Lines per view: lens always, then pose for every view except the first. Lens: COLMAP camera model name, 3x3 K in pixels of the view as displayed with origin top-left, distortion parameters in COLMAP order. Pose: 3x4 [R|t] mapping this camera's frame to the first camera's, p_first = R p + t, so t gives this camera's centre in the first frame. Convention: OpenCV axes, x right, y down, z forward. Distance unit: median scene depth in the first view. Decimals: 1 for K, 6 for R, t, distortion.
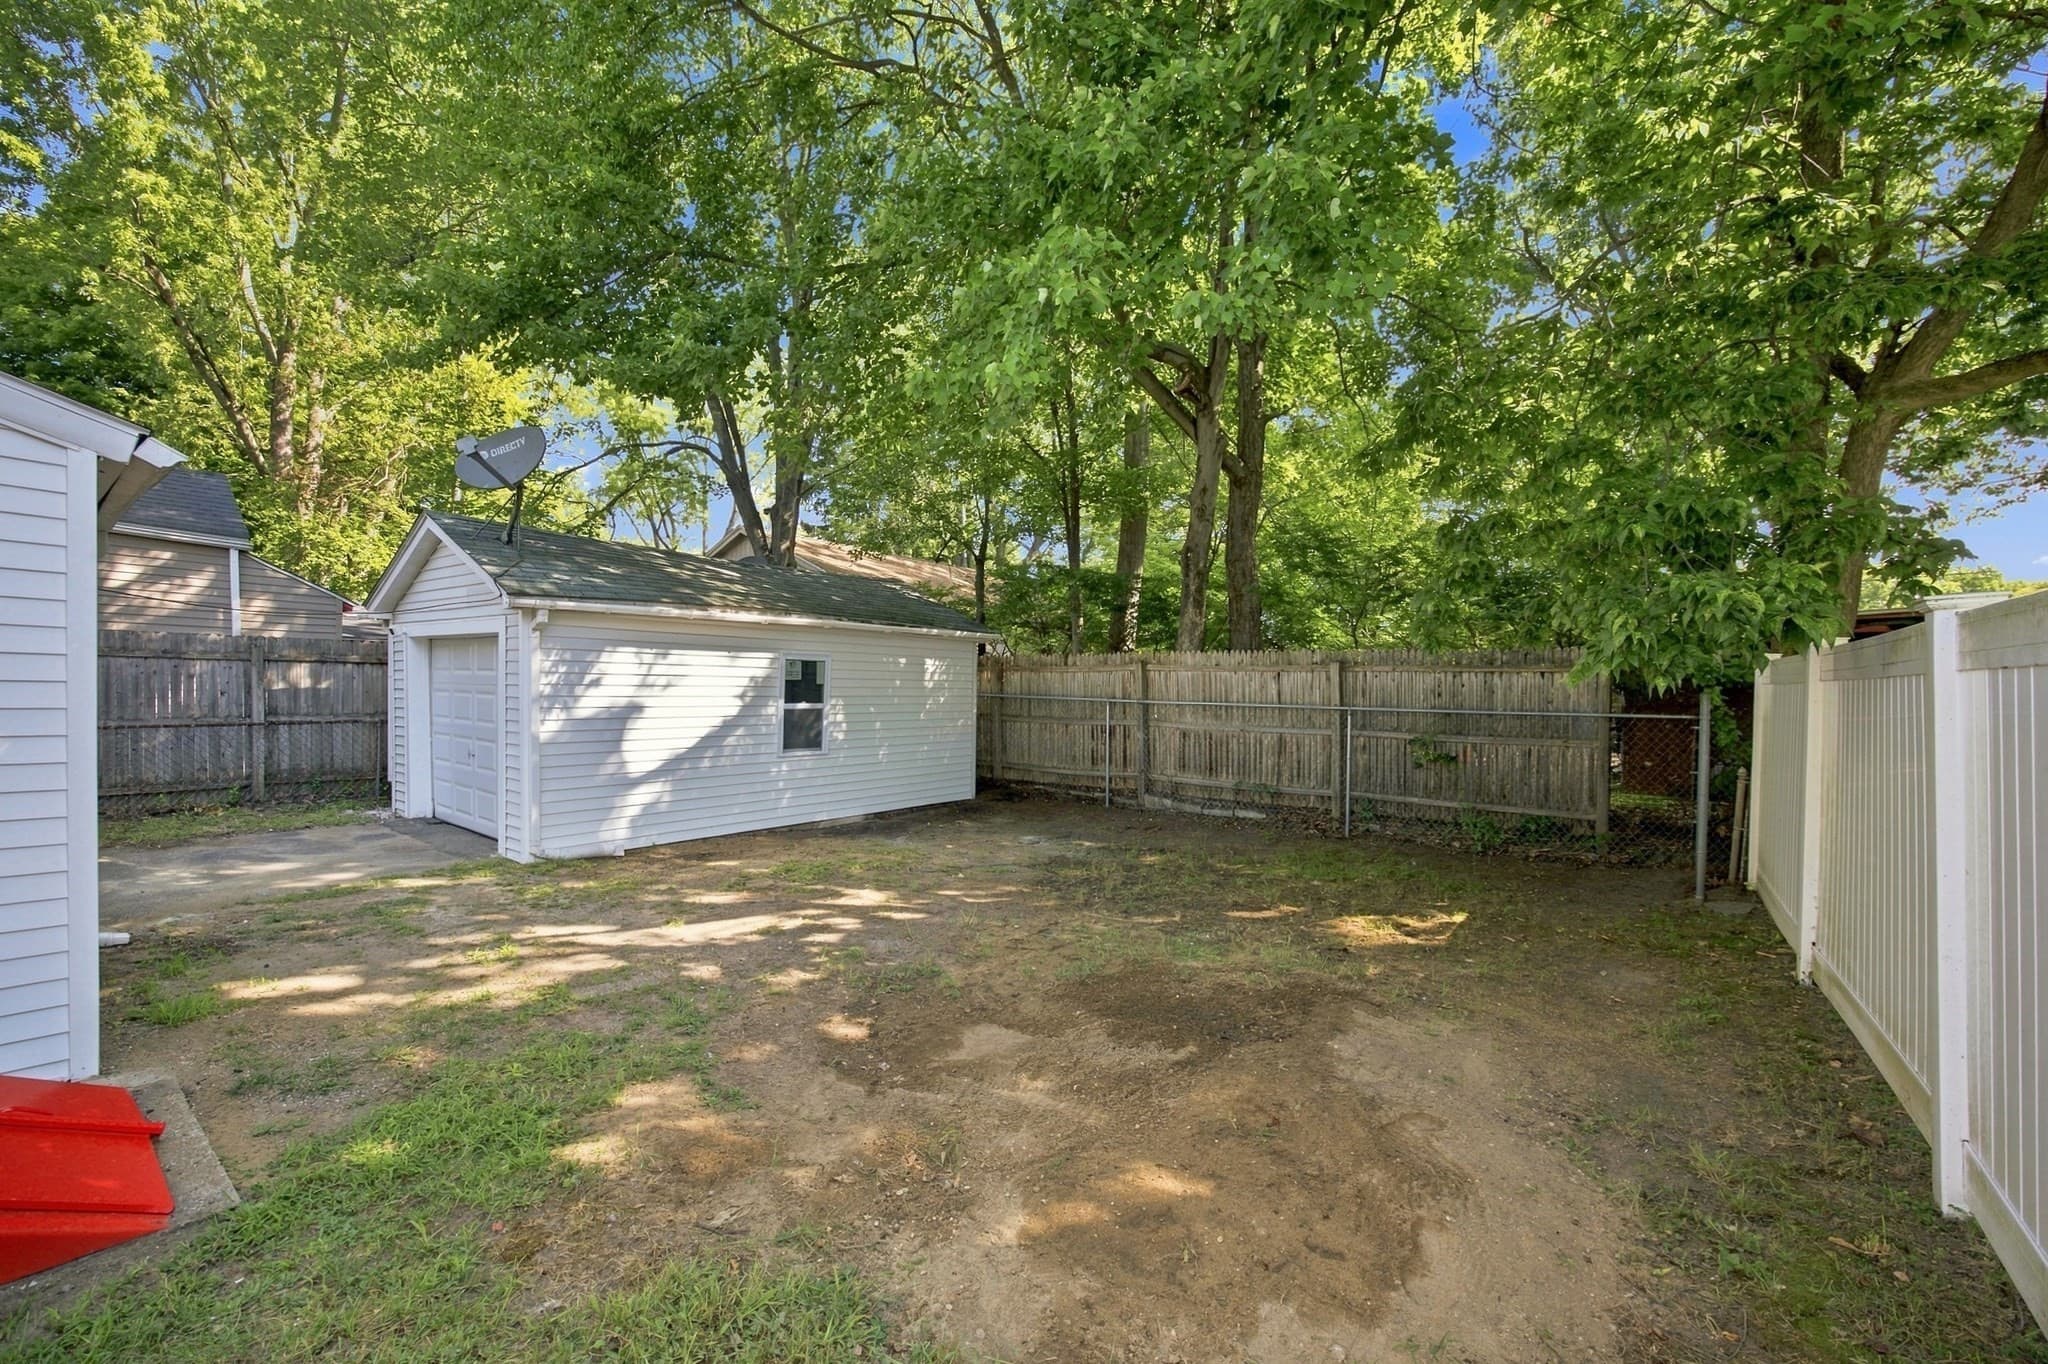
lens RADIAL K [[818.8, 0, 1024.0], [0, 818.8, 682.0], [0, 0, 1]] dist [-0.016689, 0.000171]
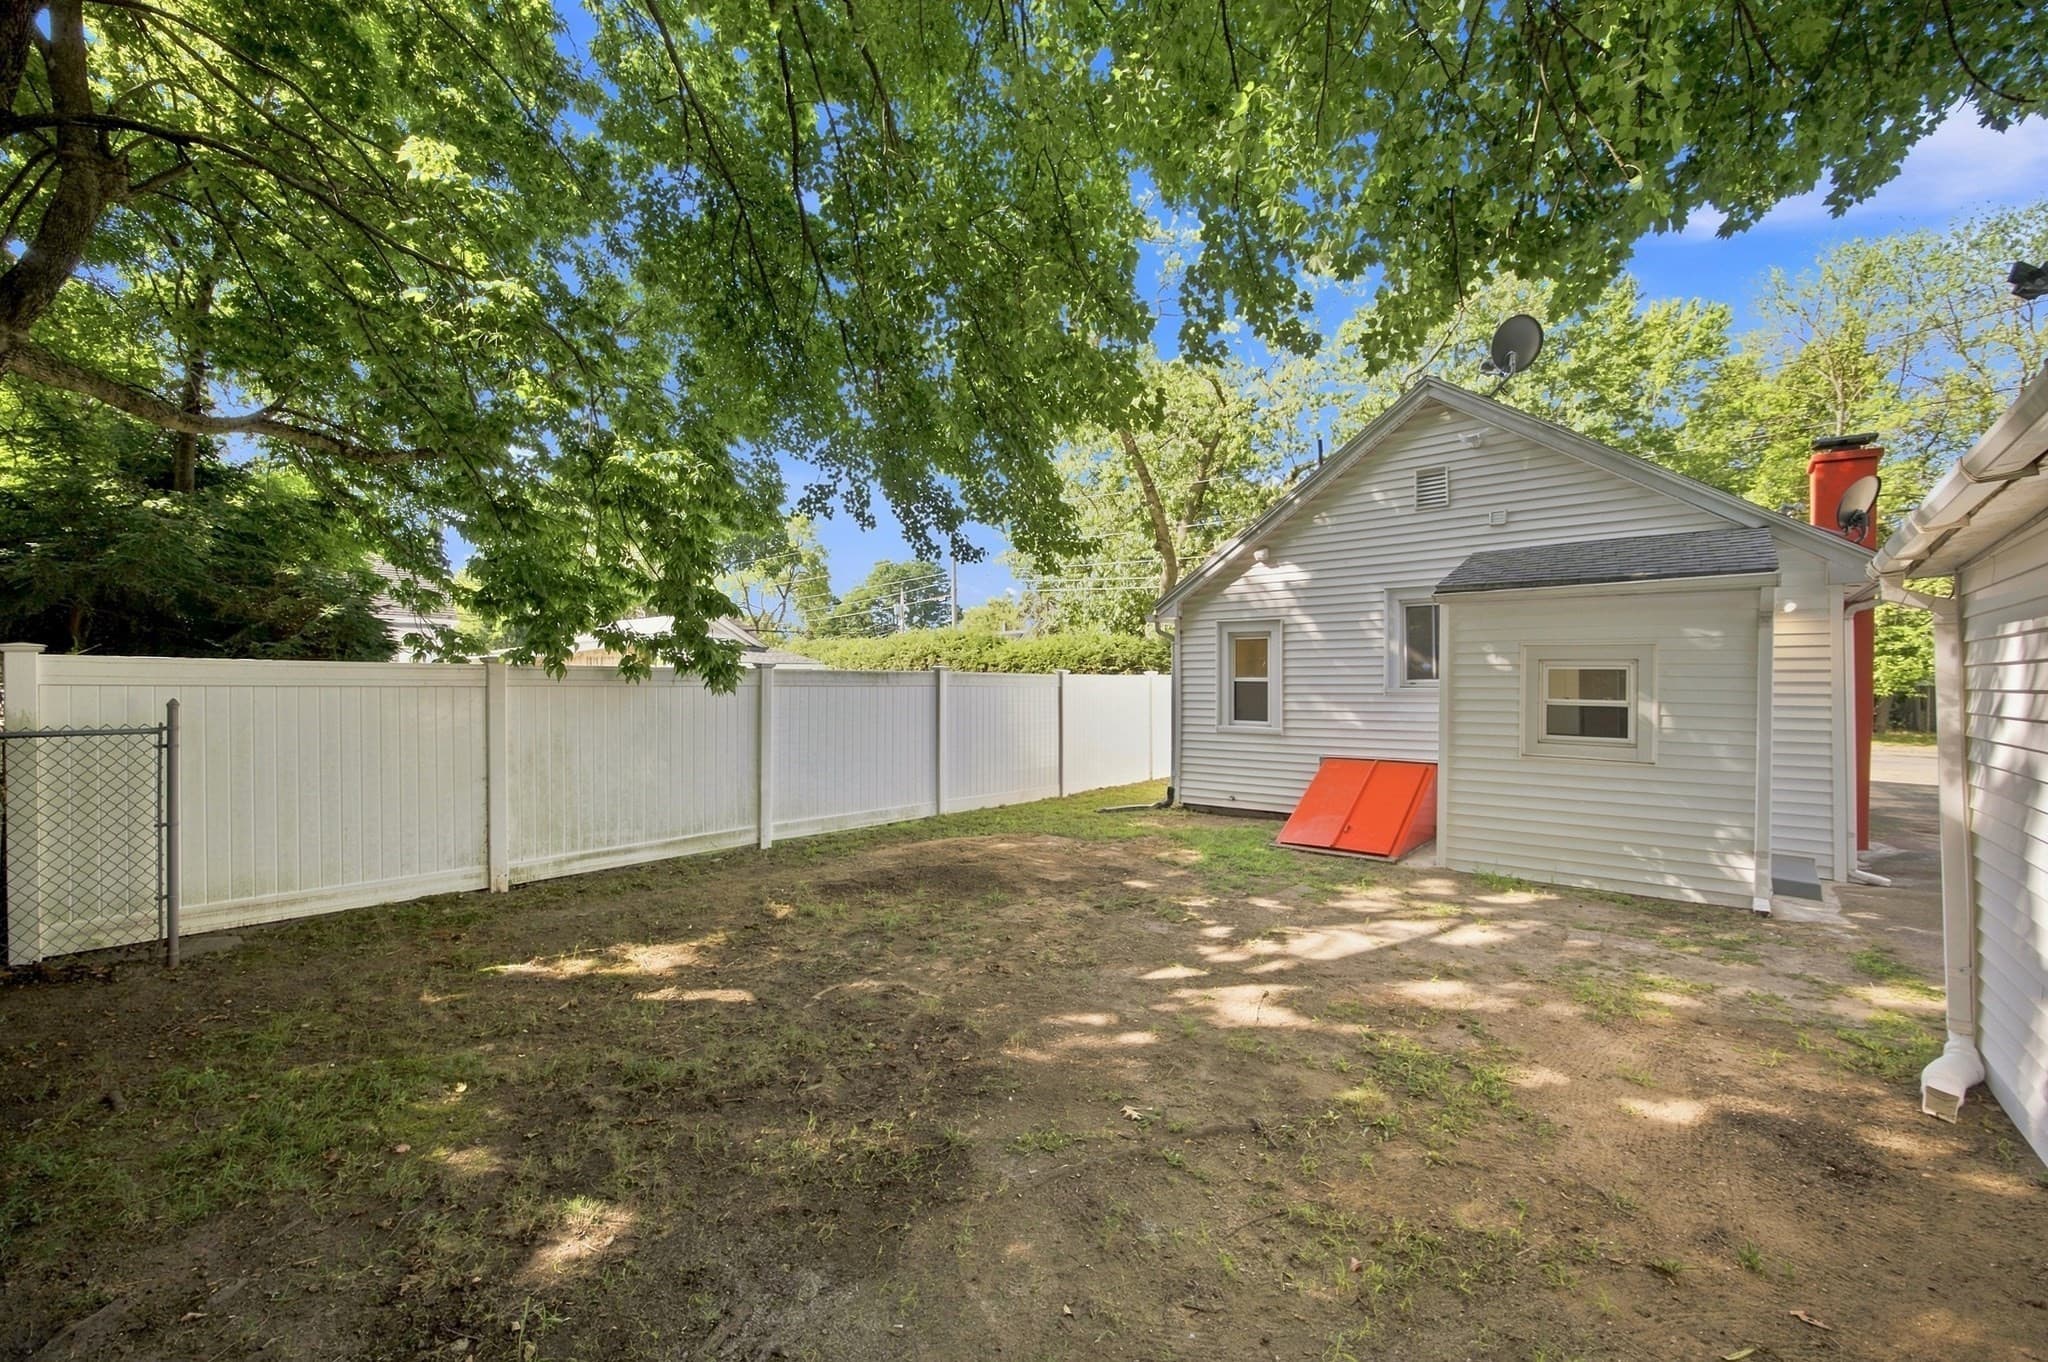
lens RADIAL K [[818.8, 0, 1024.0], [0, 818.8, 681.0], [0, 0, 1]] dist [-0.016689, 0.000171]
pose [[-0.998634, -0.013787, 0.050400, -0.027544], [-0.014445, 0.999815, -0.012708, -0.000782], [-0.050216, -0.013419, -0.998648, 1.394828]]
